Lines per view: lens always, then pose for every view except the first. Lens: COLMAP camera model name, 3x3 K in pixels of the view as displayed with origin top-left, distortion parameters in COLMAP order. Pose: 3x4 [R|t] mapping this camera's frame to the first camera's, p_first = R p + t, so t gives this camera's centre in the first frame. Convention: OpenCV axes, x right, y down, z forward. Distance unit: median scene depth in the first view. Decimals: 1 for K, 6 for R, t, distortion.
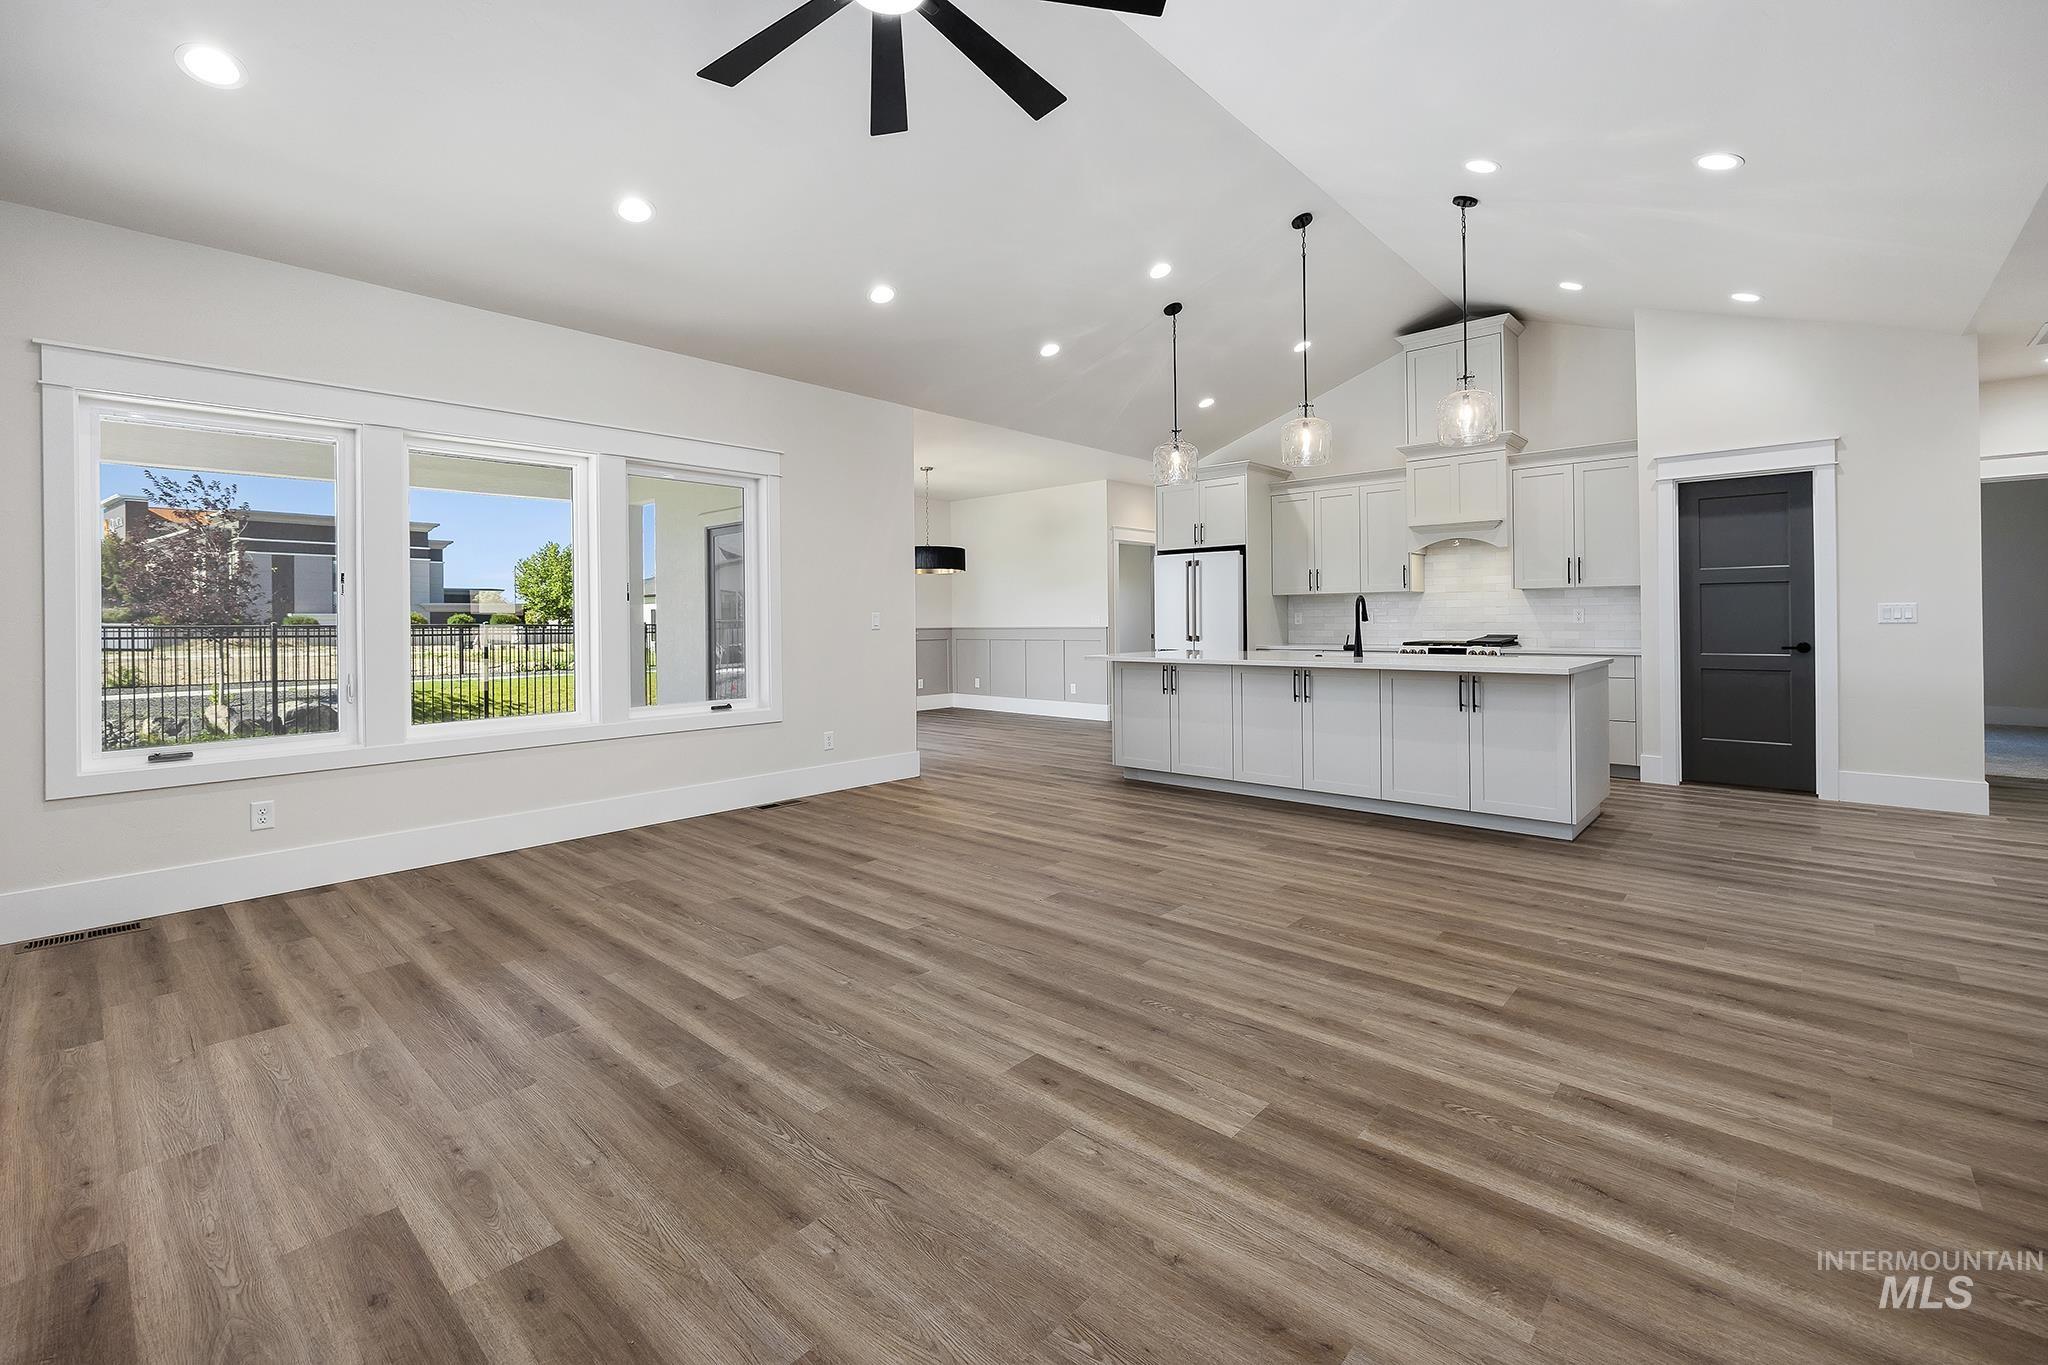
lens RADIAL K [[884.5, 0, 1039.0], [0, 884.5, 613.3], [0, 0, 1]] dist [-0.003000, 0.000586]
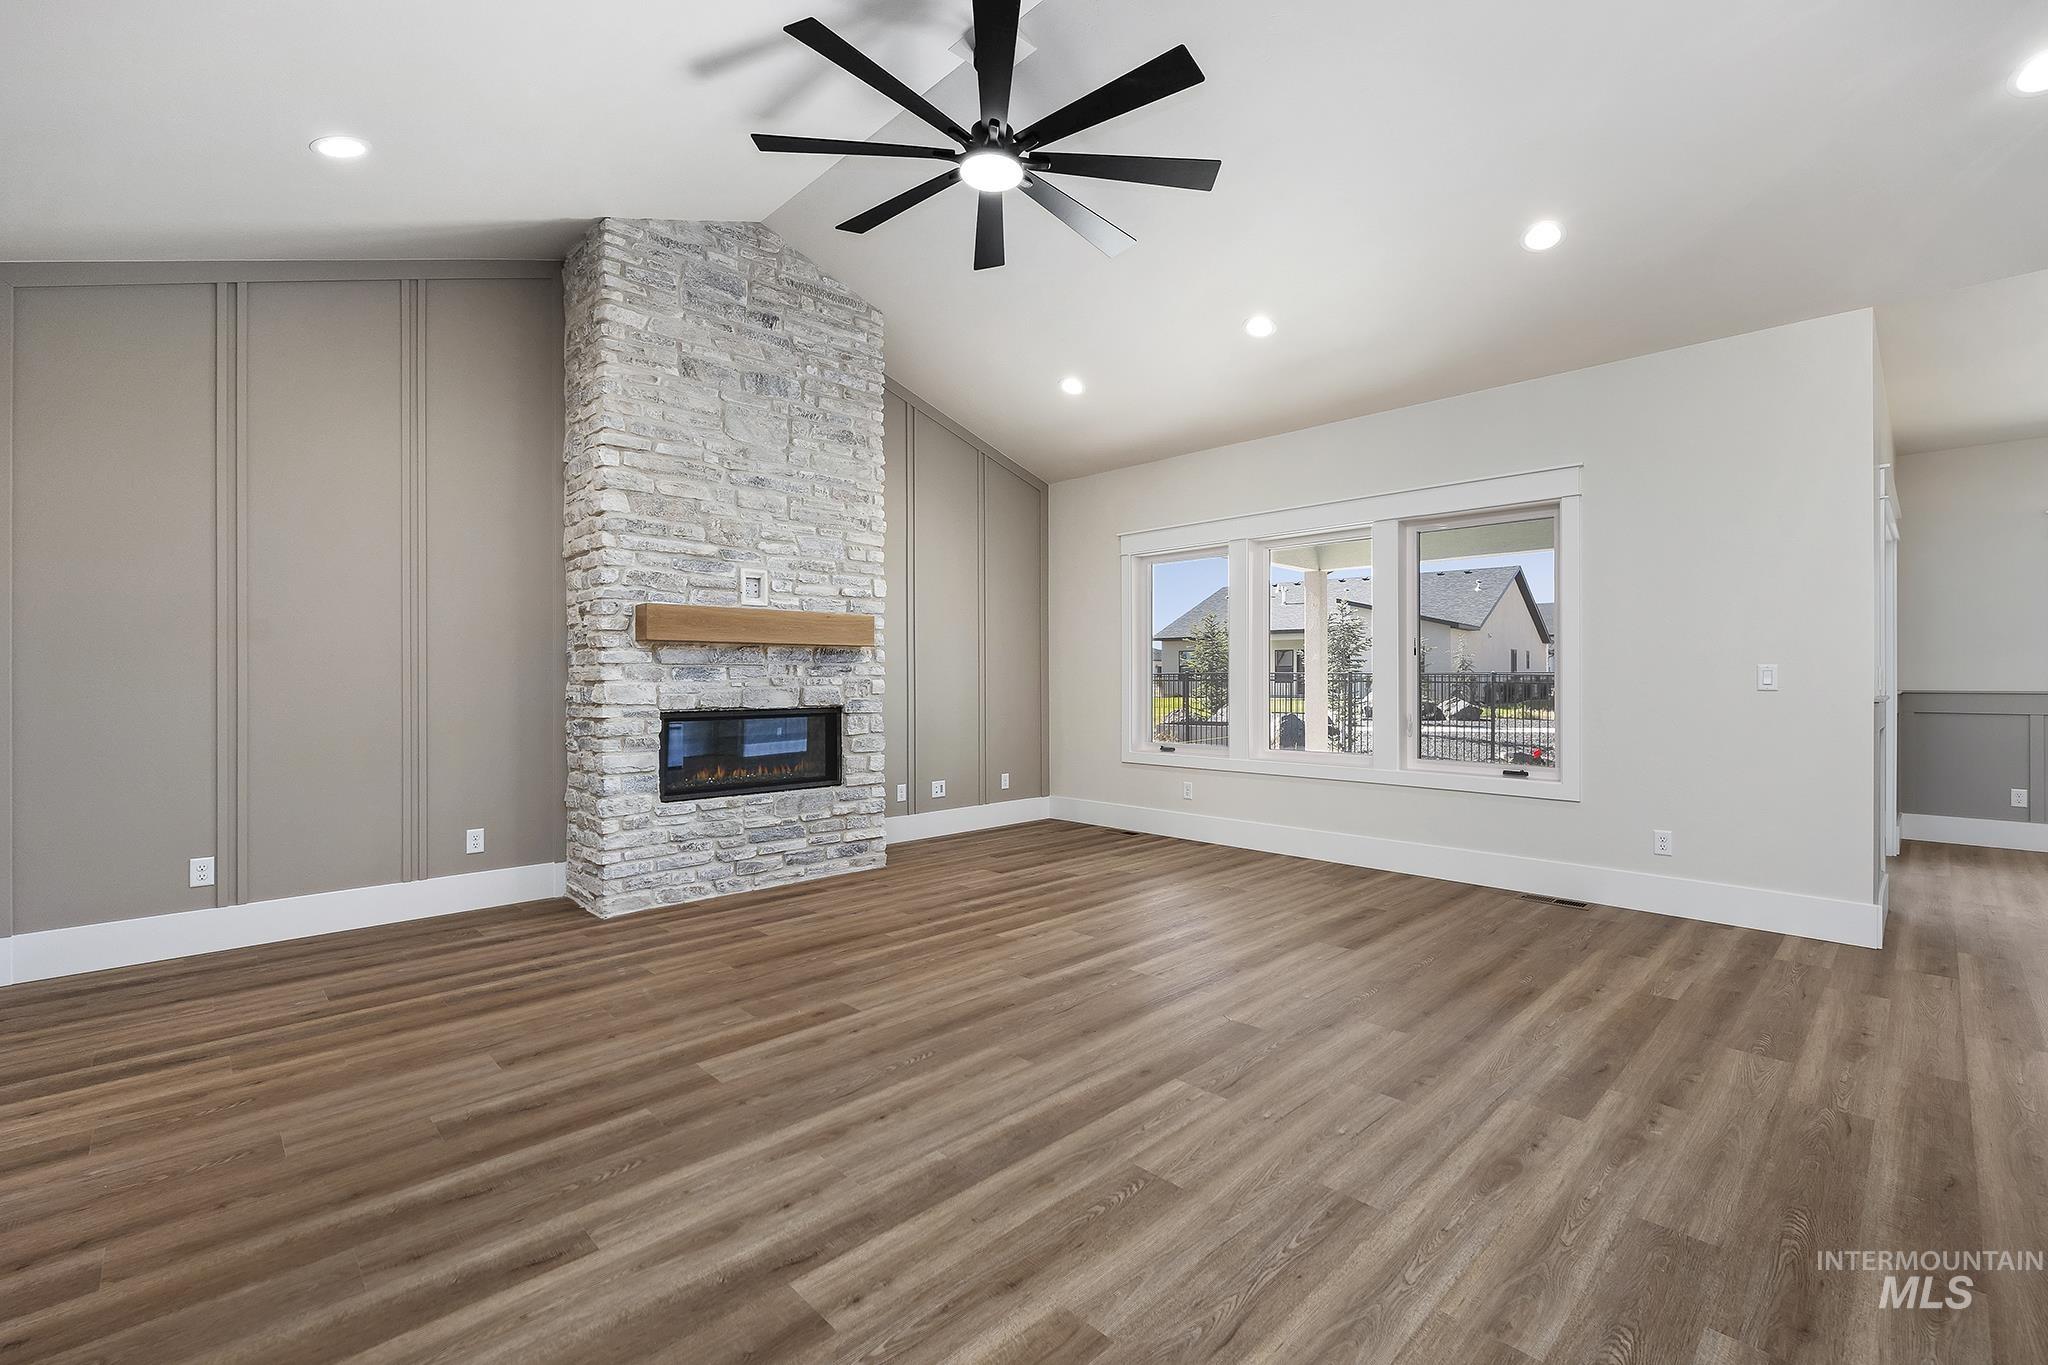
lens RADIAL K [[884.5, 0, 1052.8], [0, 884.5, 678.9], [0, 0, 1]] dist [-0.003000, 0.000586]
pose [[-0.066570, 0.012247, -0.997707, 0.865532], [0.007780, 0.999901, 0.011754, -0.004894], [0.997751, -0.006980, -0.066658, 0.930082]]
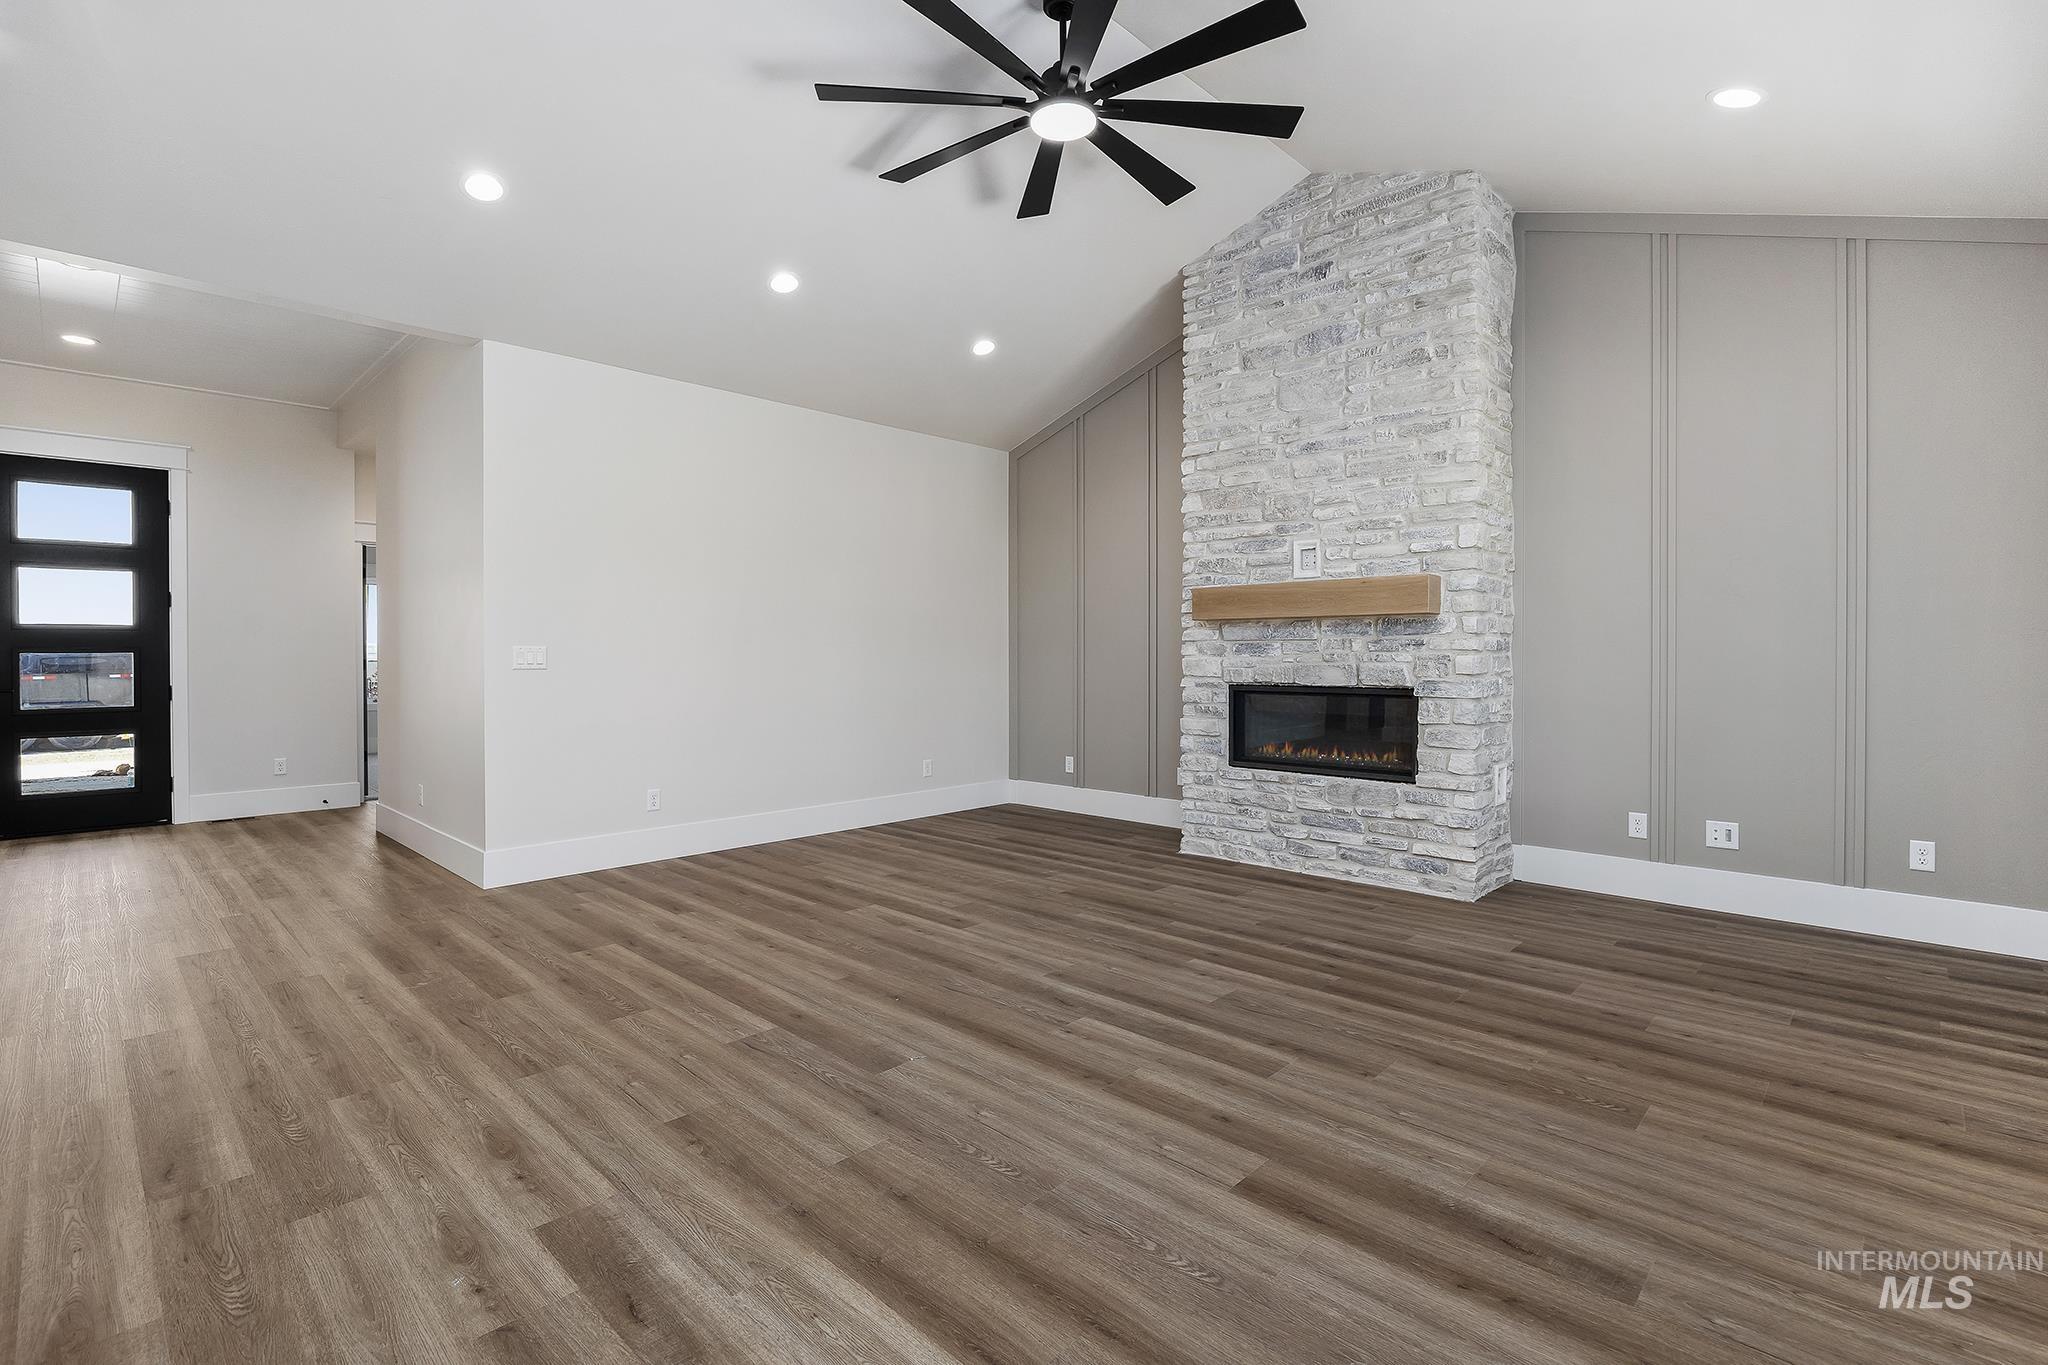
lens RADIAL K [[918.9, 0, 1011.5], [0, 918.9, 670.8], [0, 0, 1]] dist [-0.018303, 0.003435]
pose [[-0.998902, 0.011706, 0.045352, -0.118083], [0.012336, 0.999831, 0.013622, 0.008216], [-0.045185, 0.014167, -0.998878, 1.785548]]
